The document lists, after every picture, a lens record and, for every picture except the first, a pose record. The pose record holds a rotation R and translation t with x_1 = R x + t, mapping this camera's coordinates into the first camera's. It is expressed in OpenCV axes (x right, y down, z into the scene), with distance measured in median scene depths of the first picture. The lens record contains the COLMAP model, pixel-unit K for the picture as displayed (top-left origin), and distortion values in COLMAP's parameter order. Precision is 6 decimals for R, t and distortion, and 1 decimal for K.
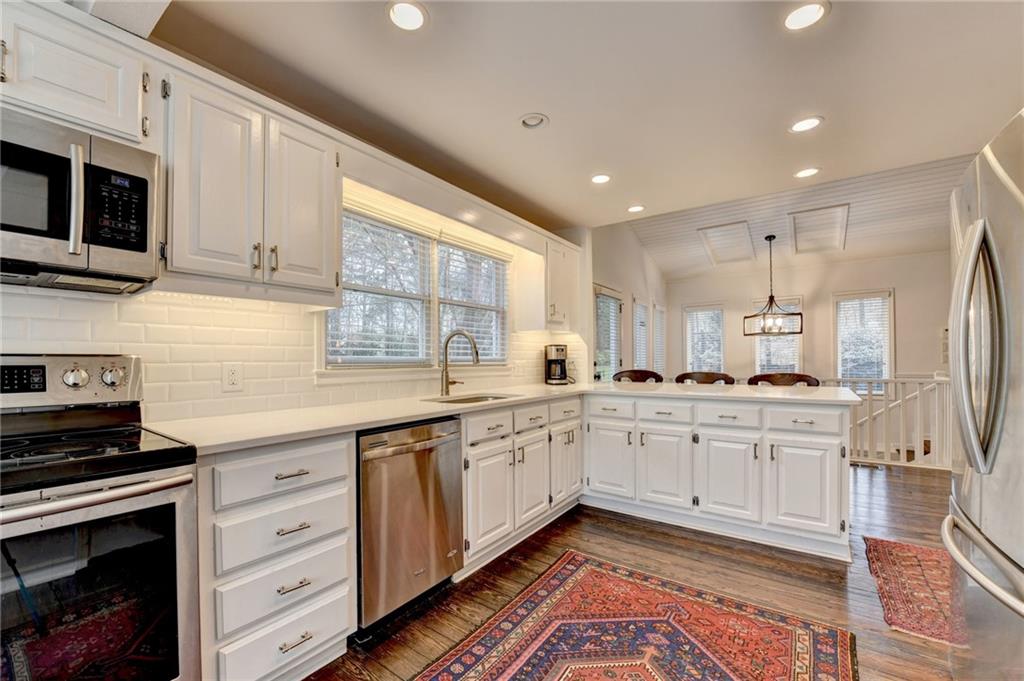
lens RADIAL K [[413.9, 0, 503.7], [0, 413.9, 344.2], [0, 0, 1]] dist [-0.016696, -0.000705]
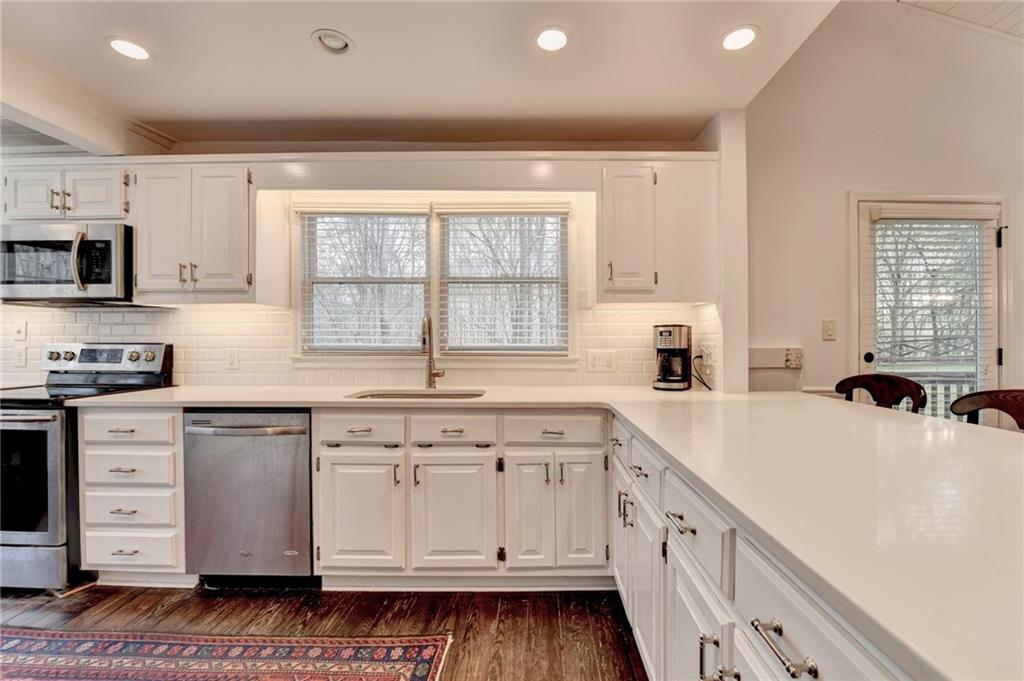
lens RADIAL K [[426.8, 0, 534.6], [0, 426.8, 332.4], [0, 0, 1]] dist [-0.001940, -0.006184]
pose [[0.583618, -0.011392, -0.811948, 0.822470], [0.024580, 0.999691, 0.003642, 0.007573], [0.811656, -0.022083, 0.583718, 0.732368]]
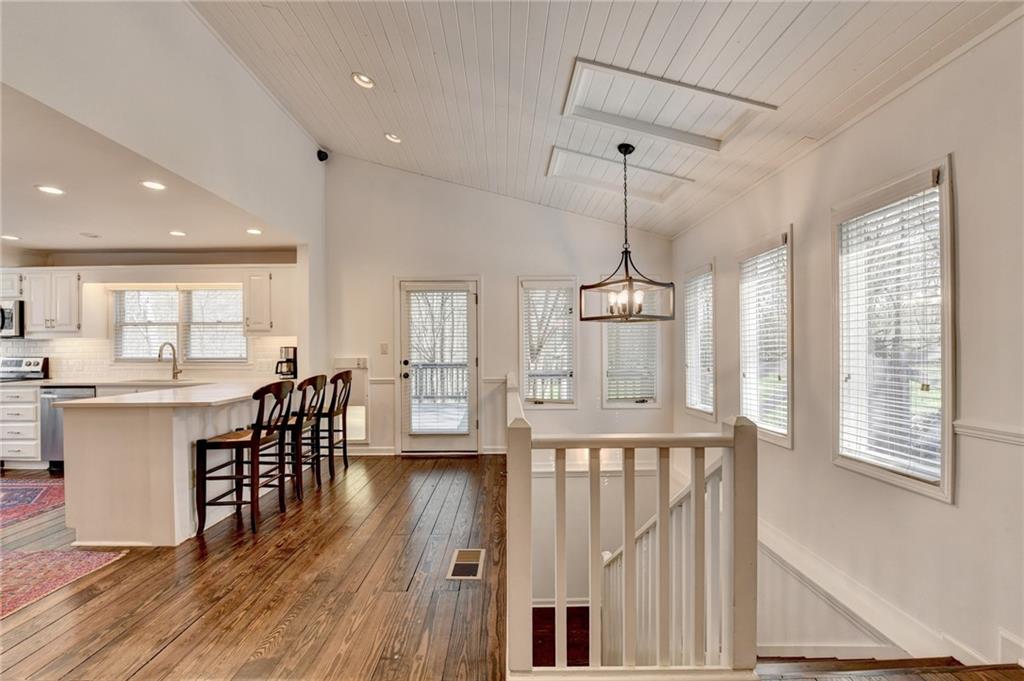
lens RADIAL K [[412.1, 0, 512.0], [0, 412.1, 340.5], [0, 0, 1]] dist [-0.019718, 0.000260]
pose [[0.593632, -0.014268, -0.804610, 2.352309], [0.030255, 0.999532, 0.004598, -0.004129], [0.804167, -0.027073, 0.593786, 1.268693]]
